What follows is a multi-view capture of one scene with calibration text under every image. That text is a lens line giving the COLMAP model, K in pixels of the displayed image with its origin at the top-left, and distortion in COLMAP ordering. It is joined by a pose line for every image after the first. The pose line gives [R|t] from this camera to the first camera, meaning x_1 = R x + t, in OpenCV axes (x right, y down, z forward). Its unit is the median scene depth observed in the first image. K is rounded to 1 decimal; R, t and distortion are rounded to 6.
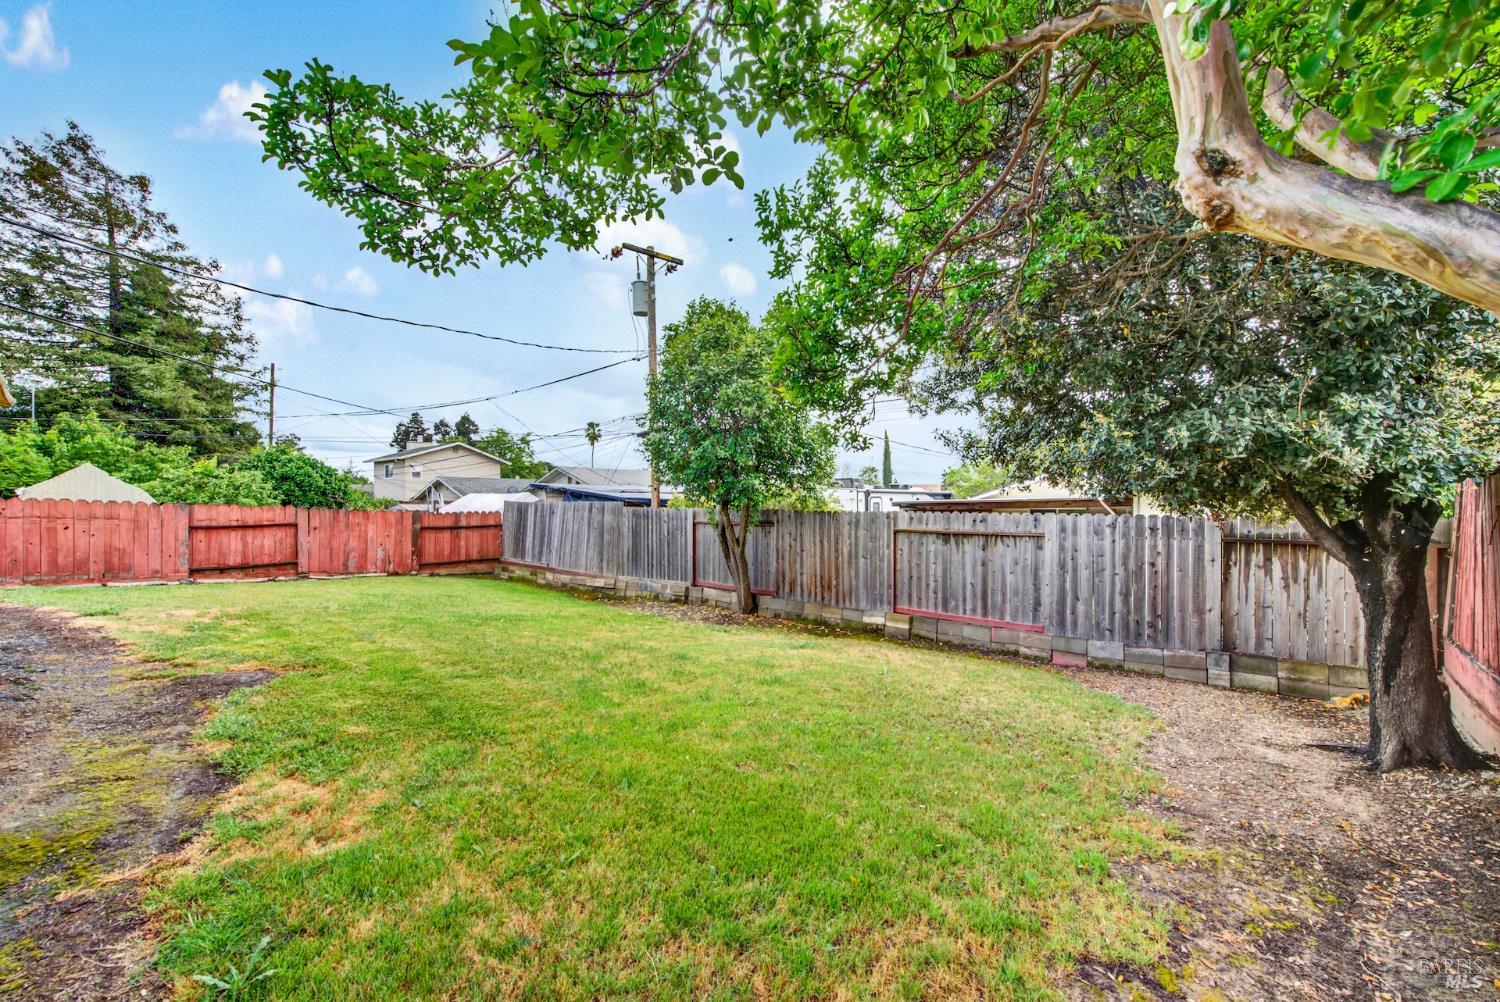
lens RADIAL K [[610.5, 0, 748.1], [0, 610.5, 497.7], [0, 0, 1]] dist [0.007463, -0.003561]
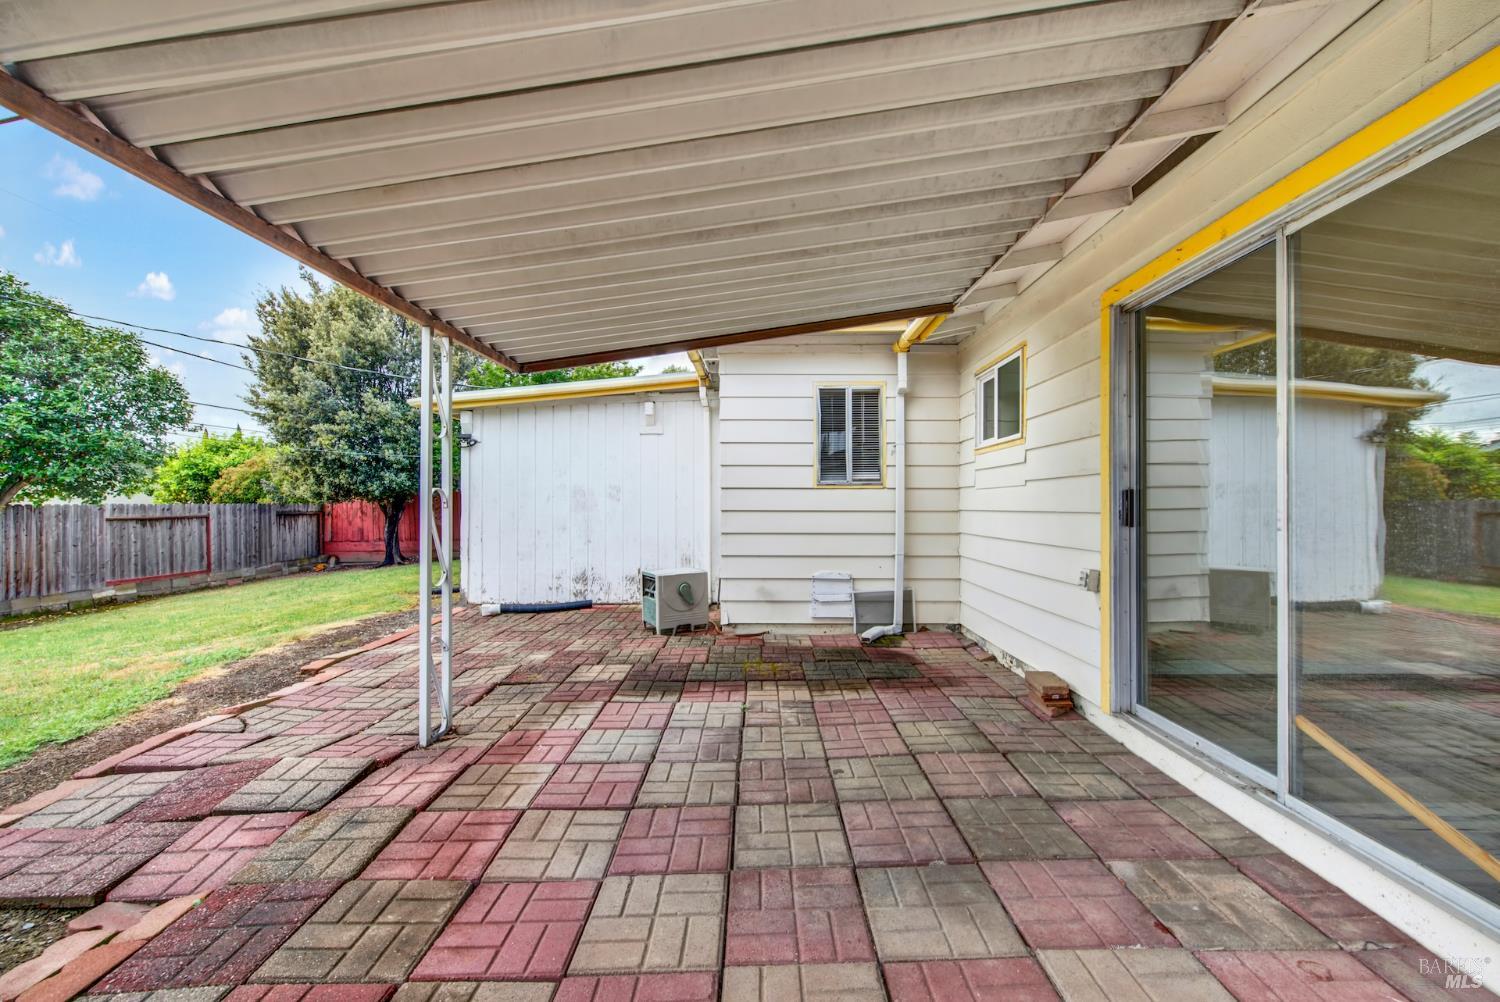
lens RADIAL K [[610.5, 0, 753.2], [0, 610.5, 498.2], [0, 0, 1]] dist [0.007463, -0.003561]
pose [[-0.654271, 0.009994, 0.756194, -1.889907], [0.003533, 0.999942, -0.010159, 0.034980], [-0.756252, -0.003975, -0.654269, 1.013108]]
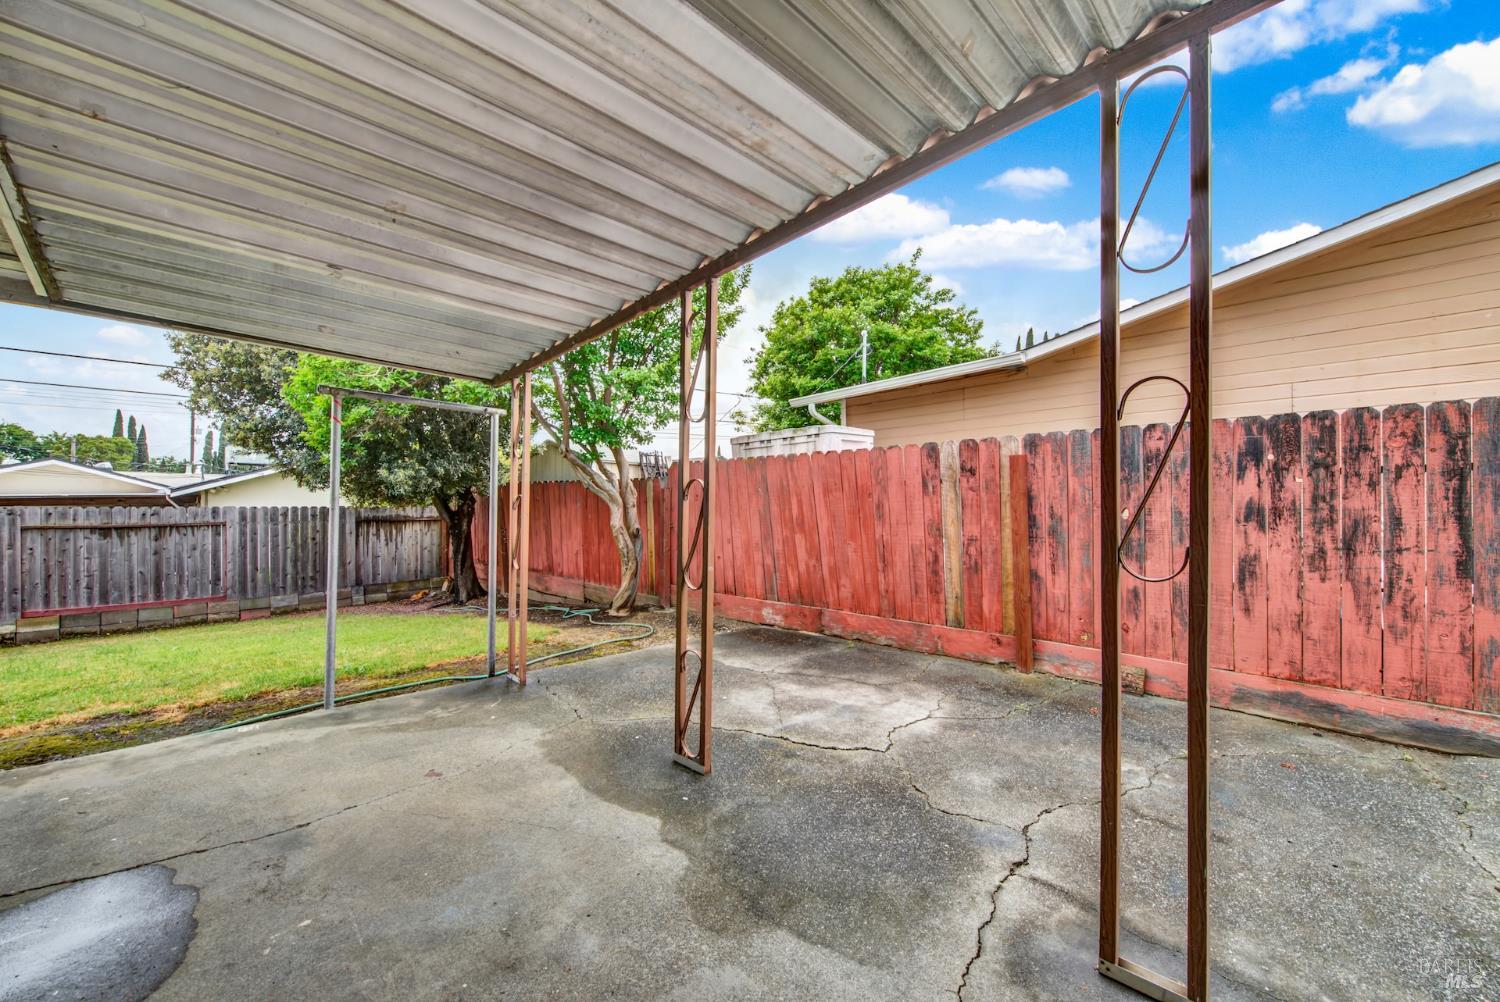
lens RADIAL K [[610.5, 0, 755.0], [0, 610.5, 501.2], [0, 0, 1]] dist [0.007463, -0.003561]
pose [[0.058116, 0.008329, 0.998275, -0.751094], [0.001026, 0.999964, -0.008403, 0.027418], [-0.998309, 0.001513, 0.058105, -0.176667]]
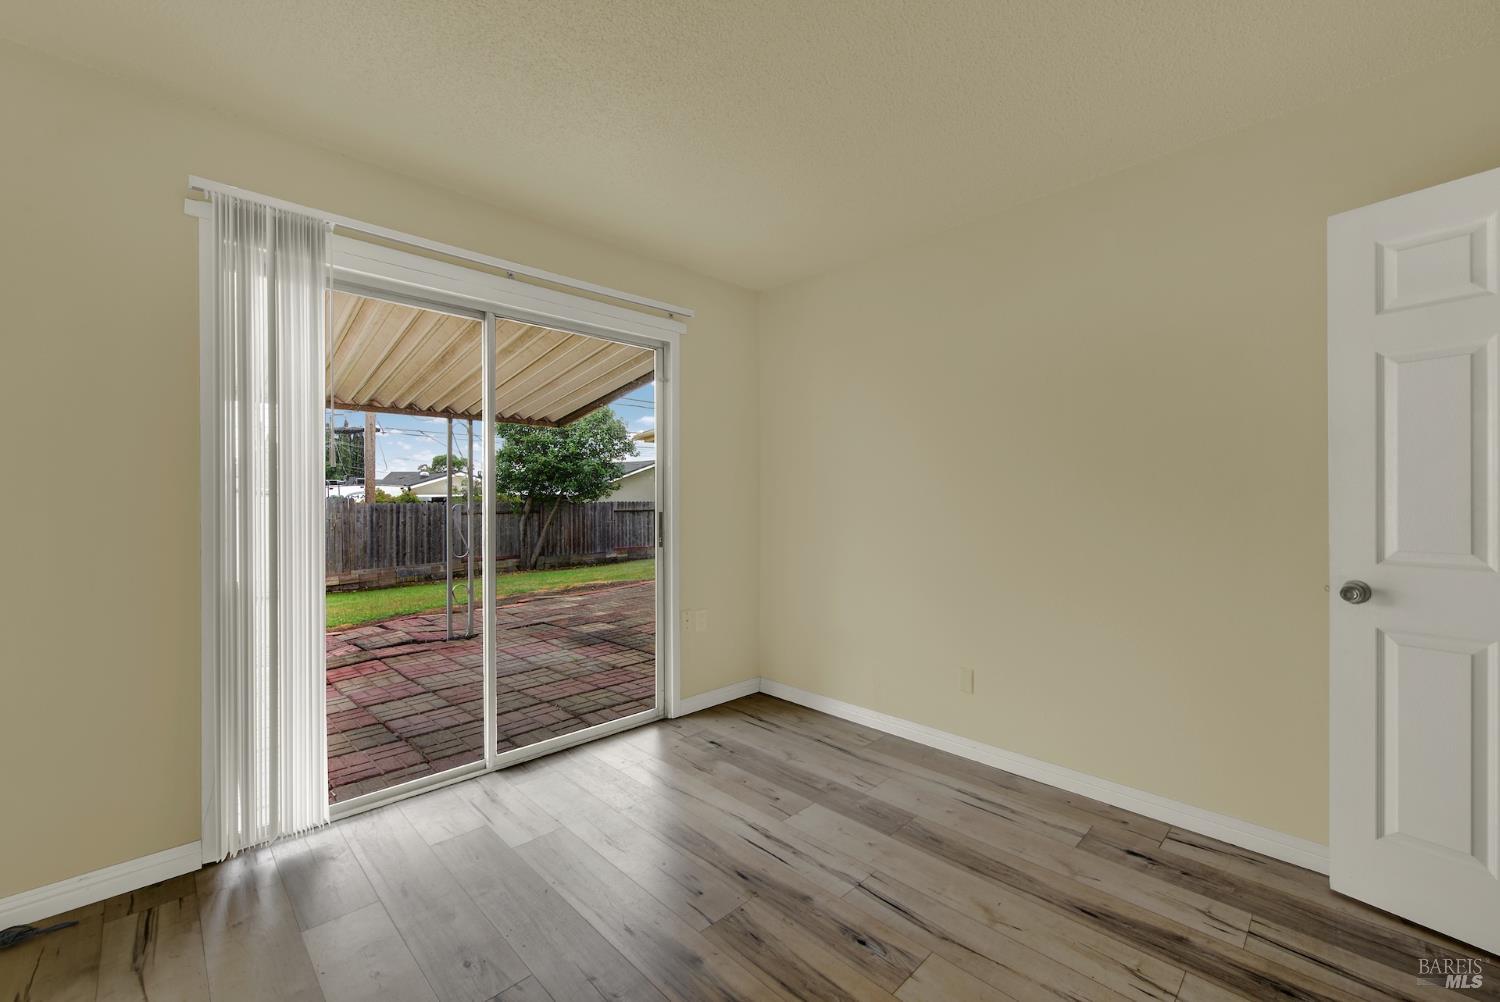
lens RADIAL K [[610.5, 0, 754.7], [0, 610.5, 502.1], [0, 0, 1]] dist [0.007463, -0.003561]
pose [[0.075227, -0.003956, 0.997159, -2.171279], [0.002225, 0.999990, 0.003799, 0.021699], [-0.997164, 0.001932, 0.075235, 0.462420]]
